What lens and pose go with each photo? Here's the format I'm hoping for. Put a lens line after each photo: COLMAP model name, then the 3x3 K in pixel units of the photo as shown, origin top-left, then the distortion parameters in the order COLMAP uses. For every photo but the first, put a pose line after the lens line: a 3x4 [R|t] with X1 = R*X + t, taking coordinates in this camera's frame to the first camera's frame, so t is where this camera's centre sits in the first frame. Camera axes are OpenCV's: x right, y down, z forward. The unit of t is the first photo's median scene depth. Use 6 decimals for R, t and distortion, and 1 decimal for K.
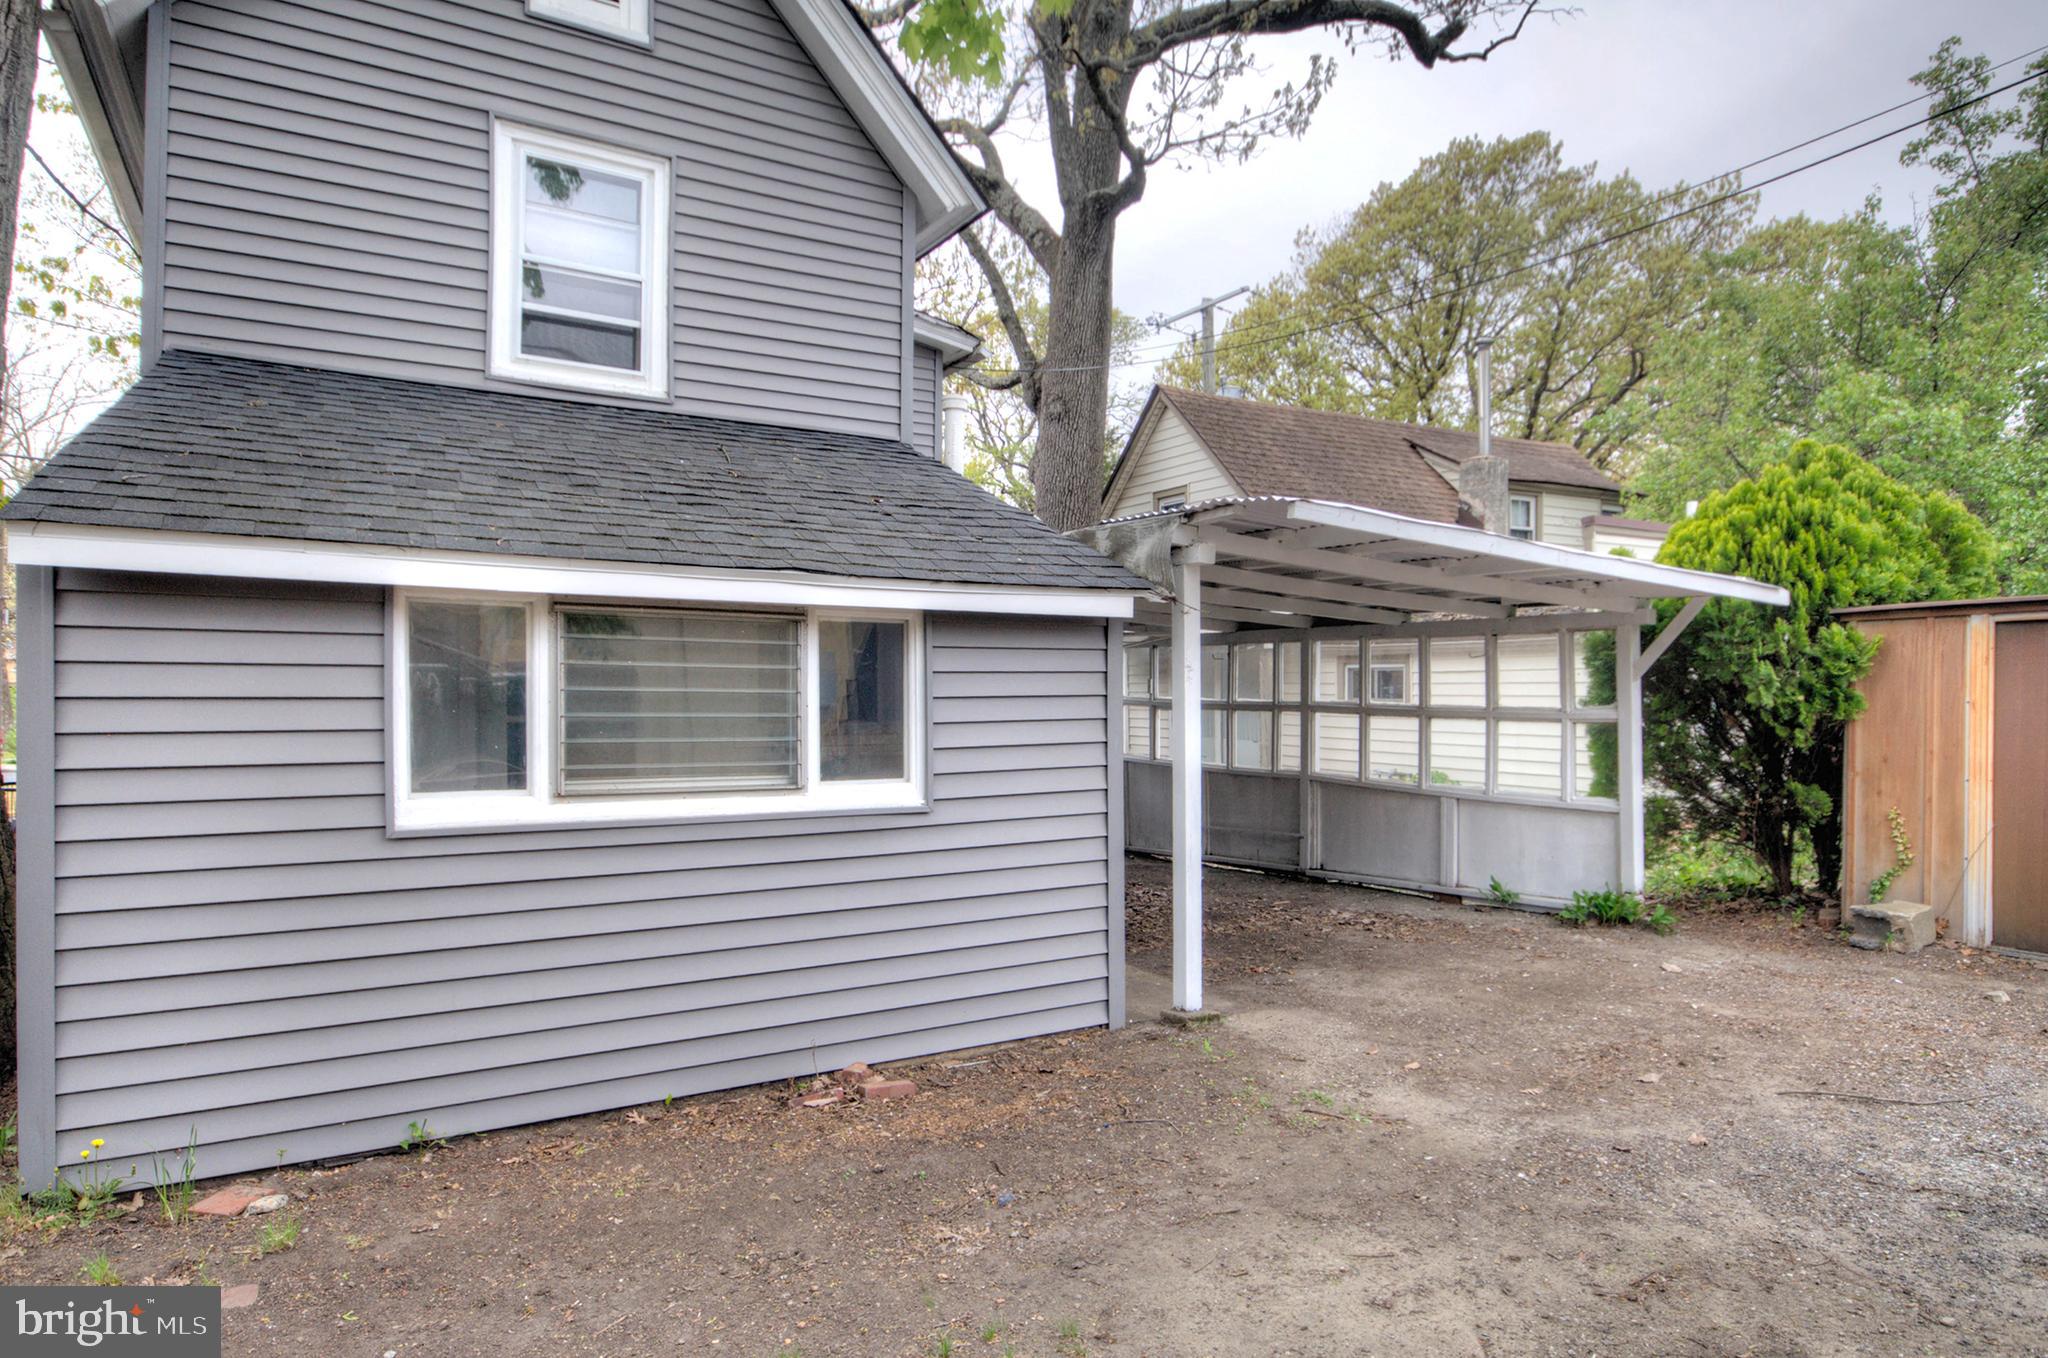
lens RADIAL K [[1176.3, 0, 1038.4], [0, 1176.3, 690.9], [0, 0, 1]] dist [-0.007576, -0.003036]
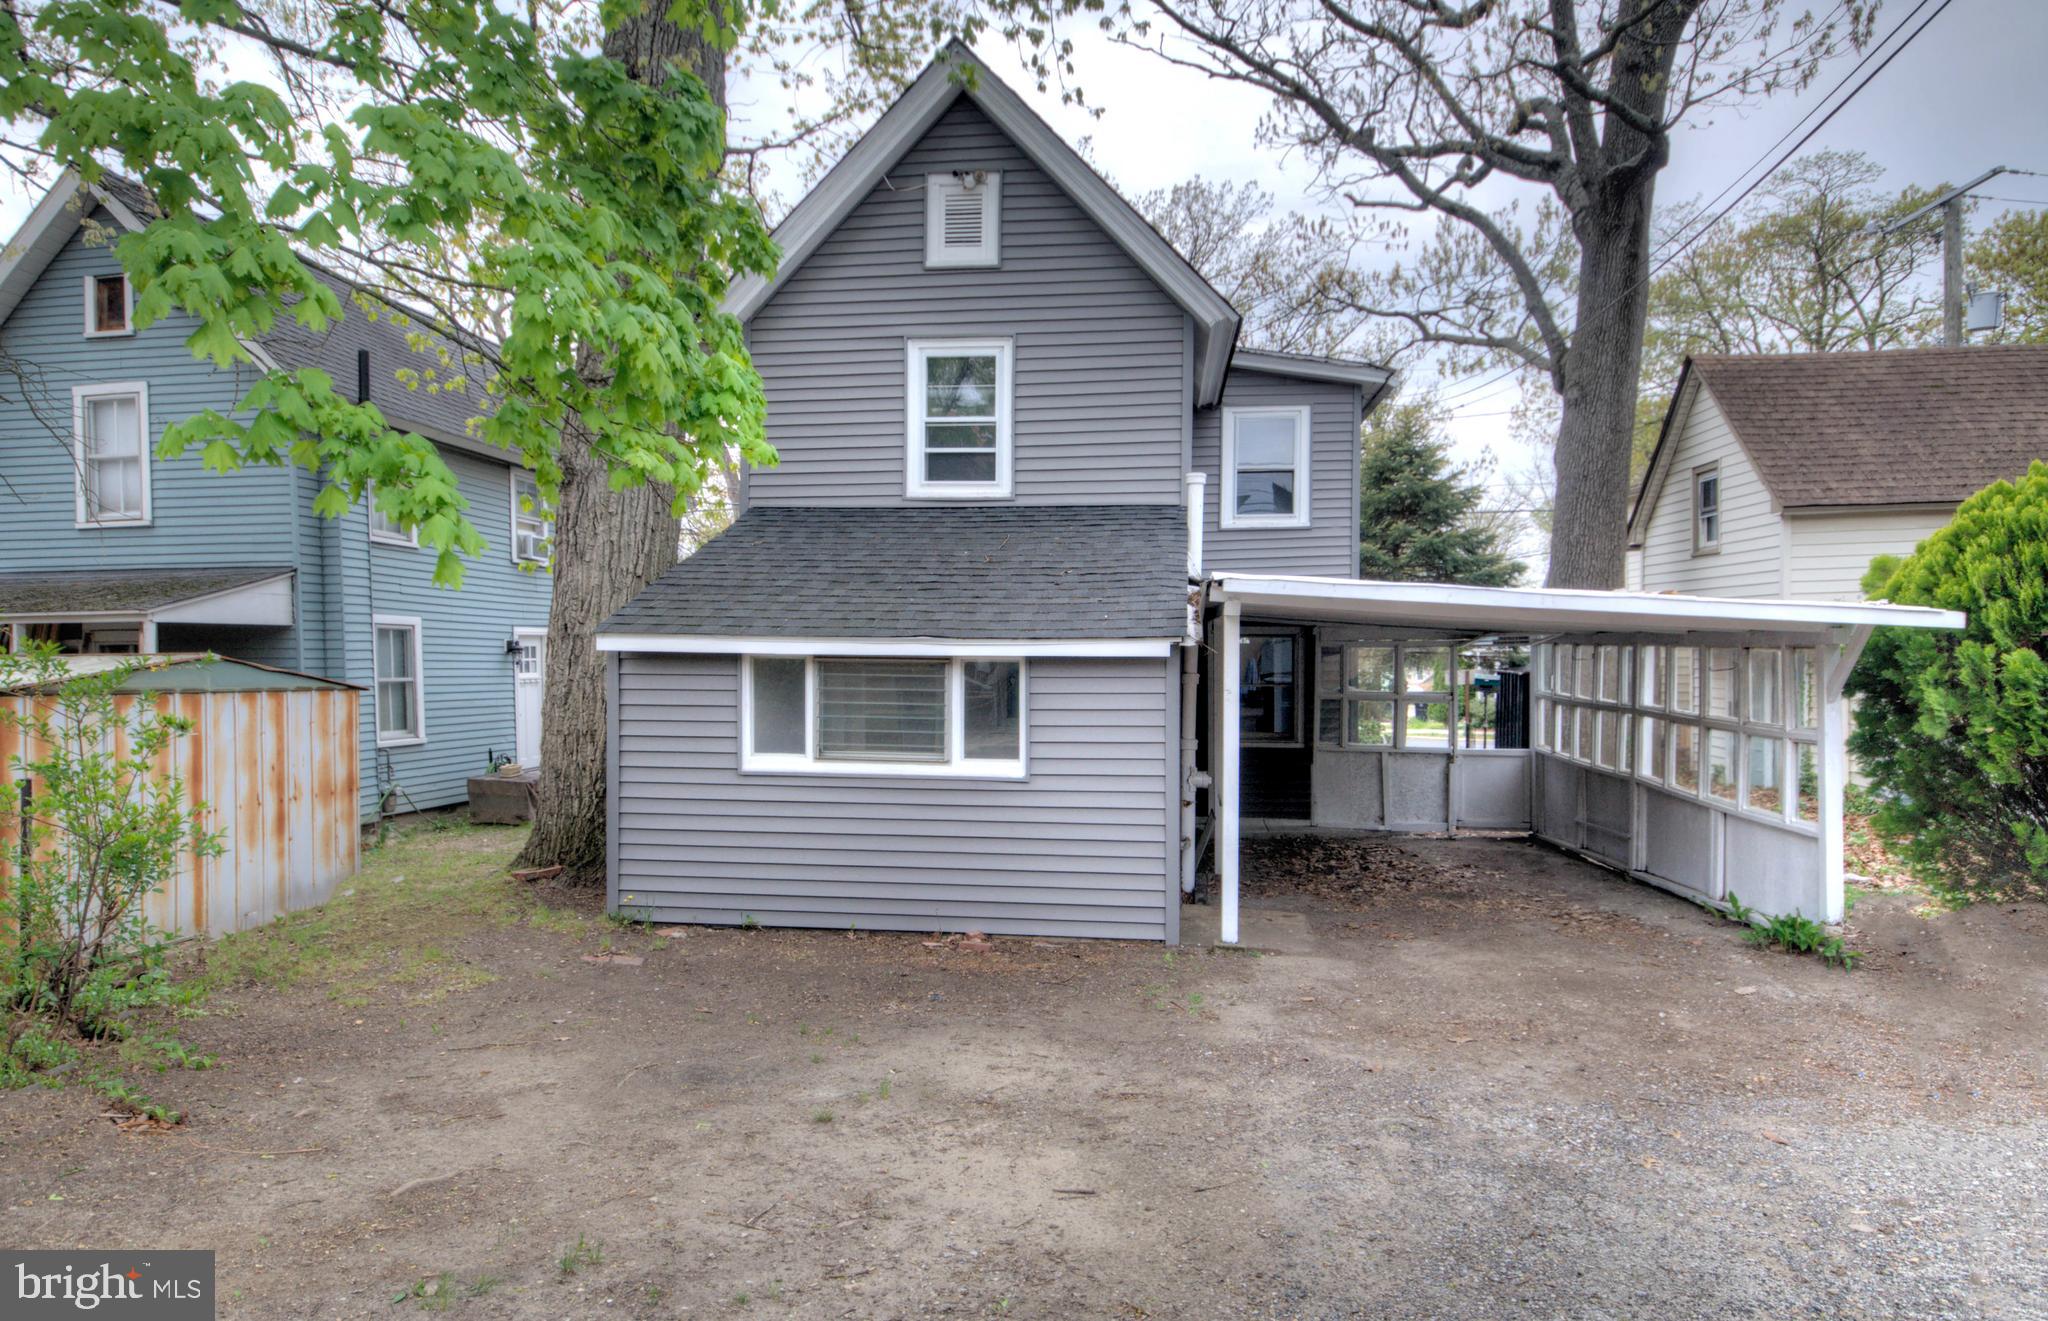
lens RADIAL K [[1187.7, 0, 1032.1], [0, 1187.7, 663.4], [0, 0, 1]] dist [-0.009318, -0.003397]
pose [[0.783249, 0.010695, -0.621616, 0.951016], [-0.002346, 0.999896, 0.014247, -0.083714], [0.621704, -0.009700, 0.783192, -0.257312]]
